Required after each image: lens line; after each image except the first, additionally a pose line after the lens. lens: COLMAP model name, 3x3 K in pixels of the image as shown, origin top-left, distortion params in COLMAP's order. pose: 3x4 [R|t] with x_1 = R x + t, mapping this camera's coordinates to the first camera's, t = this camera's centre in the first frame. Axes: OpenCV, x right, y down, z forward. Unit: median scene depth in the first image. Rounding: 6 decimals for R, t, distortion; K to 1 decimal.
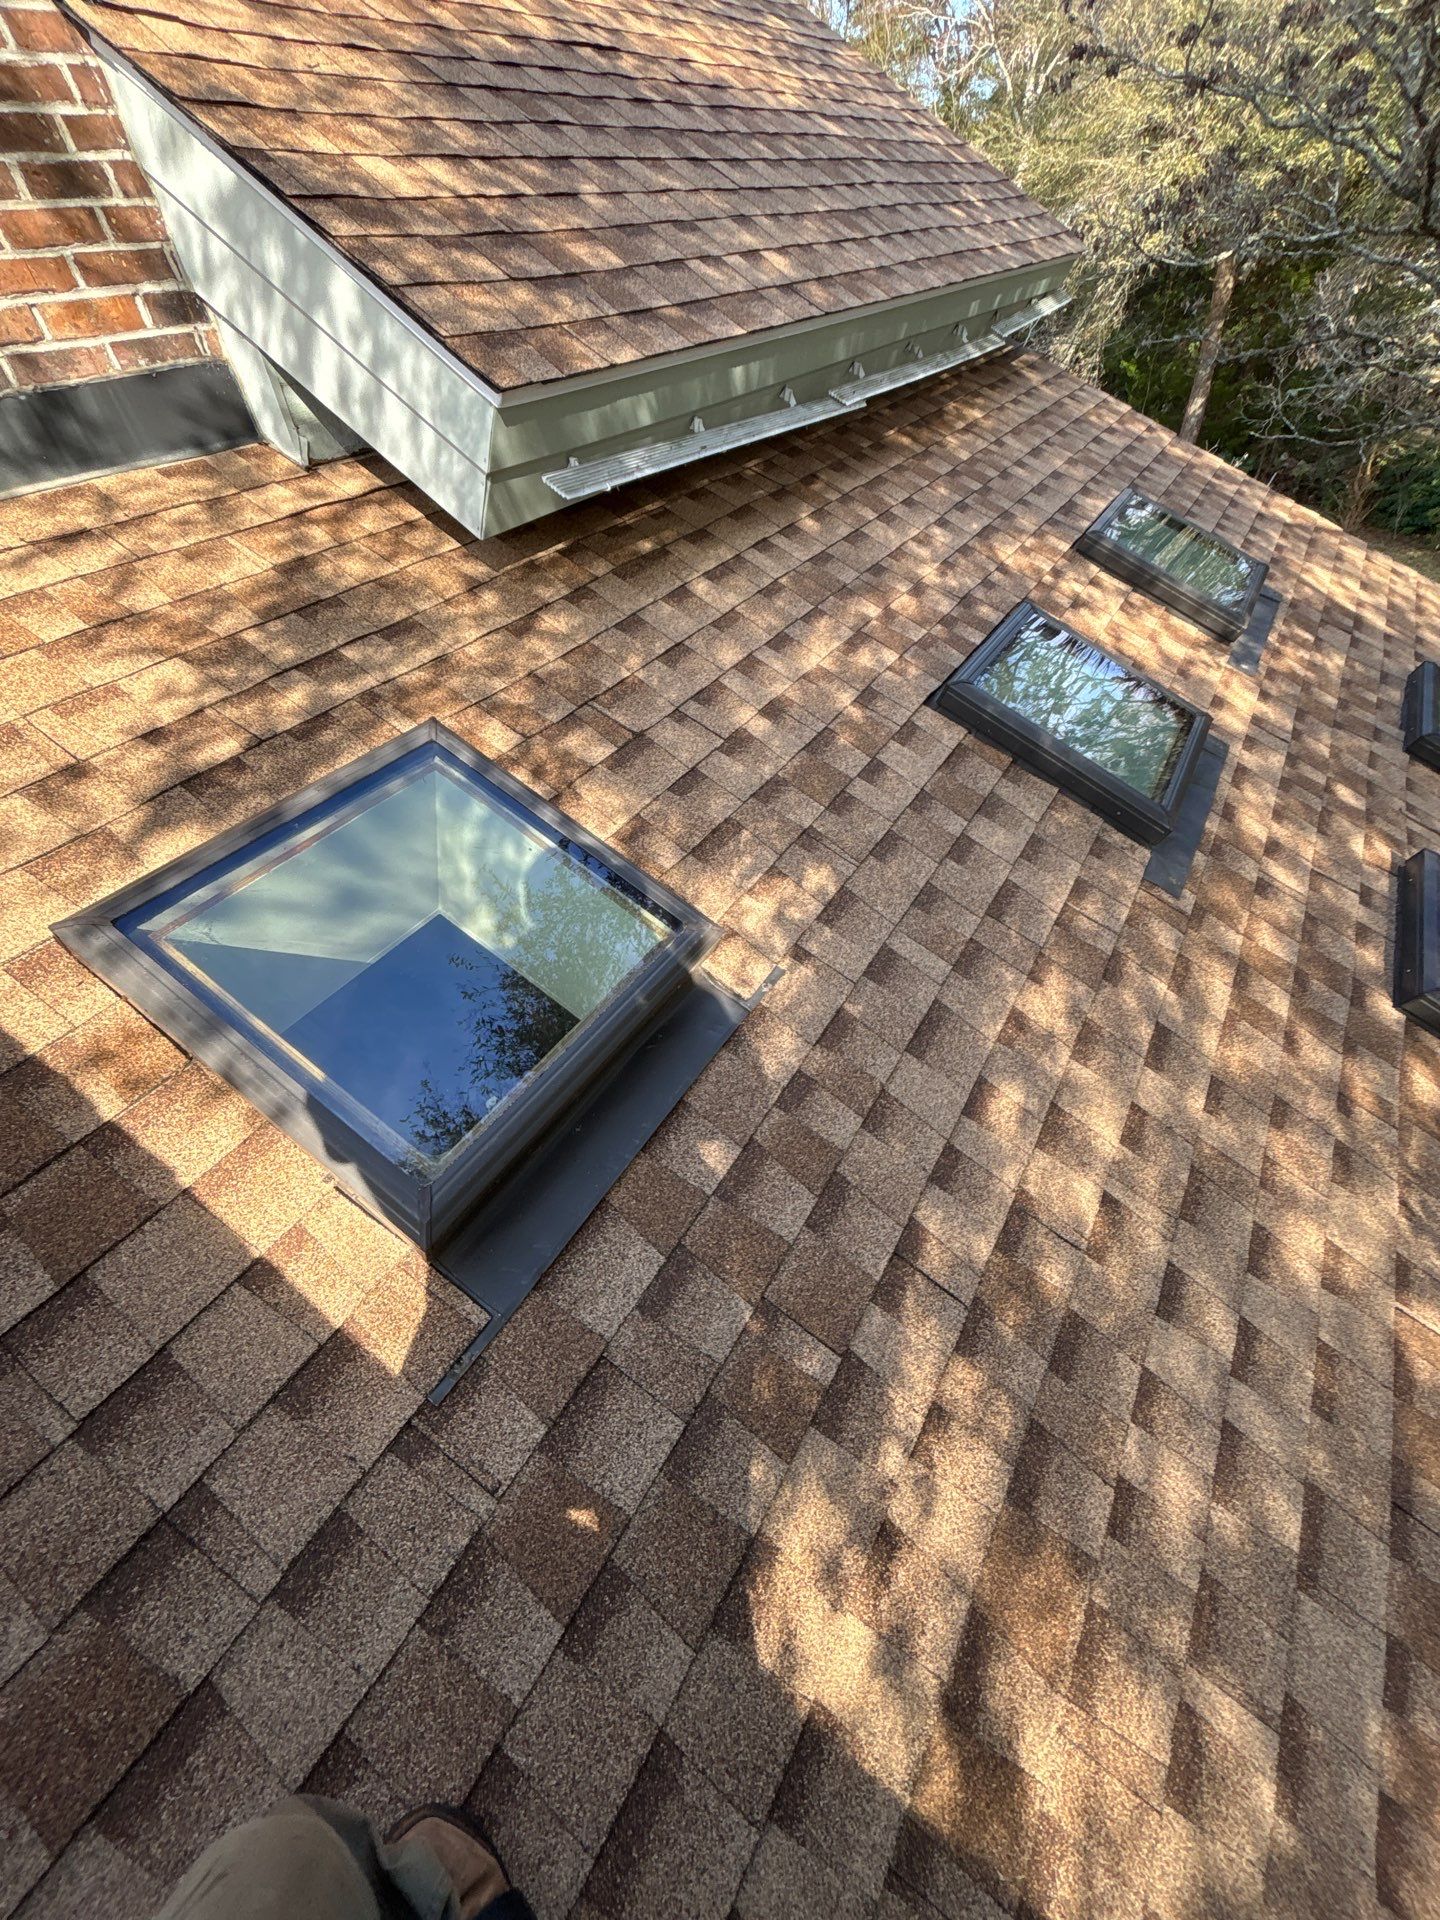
lens RADIAL K [[784.7, 0, 725.4], [0, 784.7, 954.5], [0, 0, 1]] dist [0.000406, 0.001646]
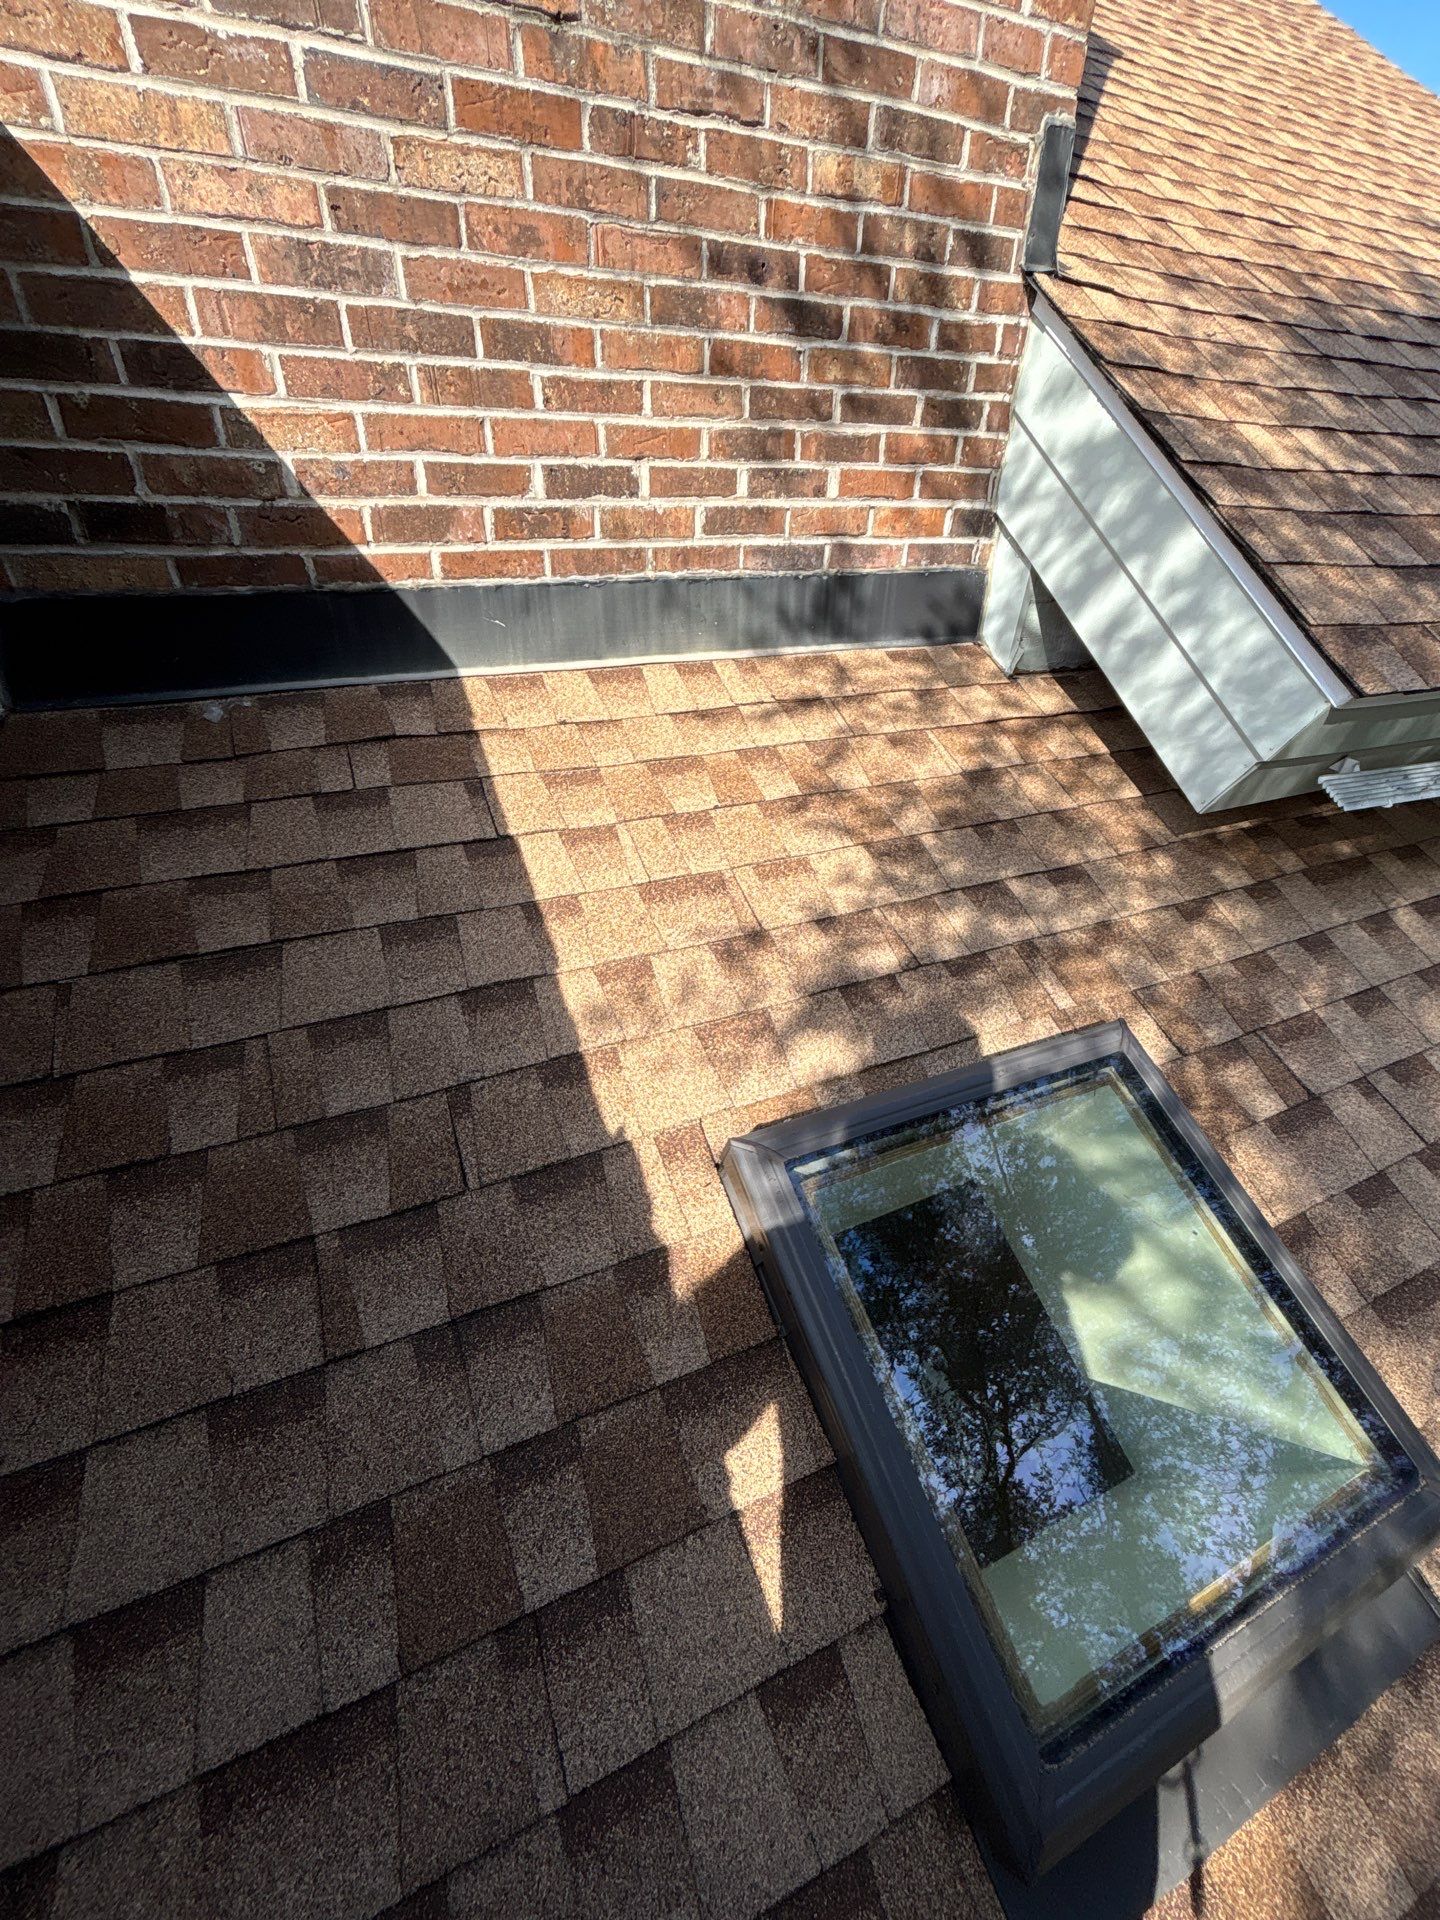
lens RADIAL K [[786.8, 0, 718.5], [0, 786.8, 945.0], [0, 0, 1]] dist [0.011638, -0.000154]
pose [[0.843904, 0.382833, -0.375851, -0.392927], [-0.436585, 0.897210, -0.066394, -0.110319], [0.311800, 0.220121, 0.924298, 0.056760]]
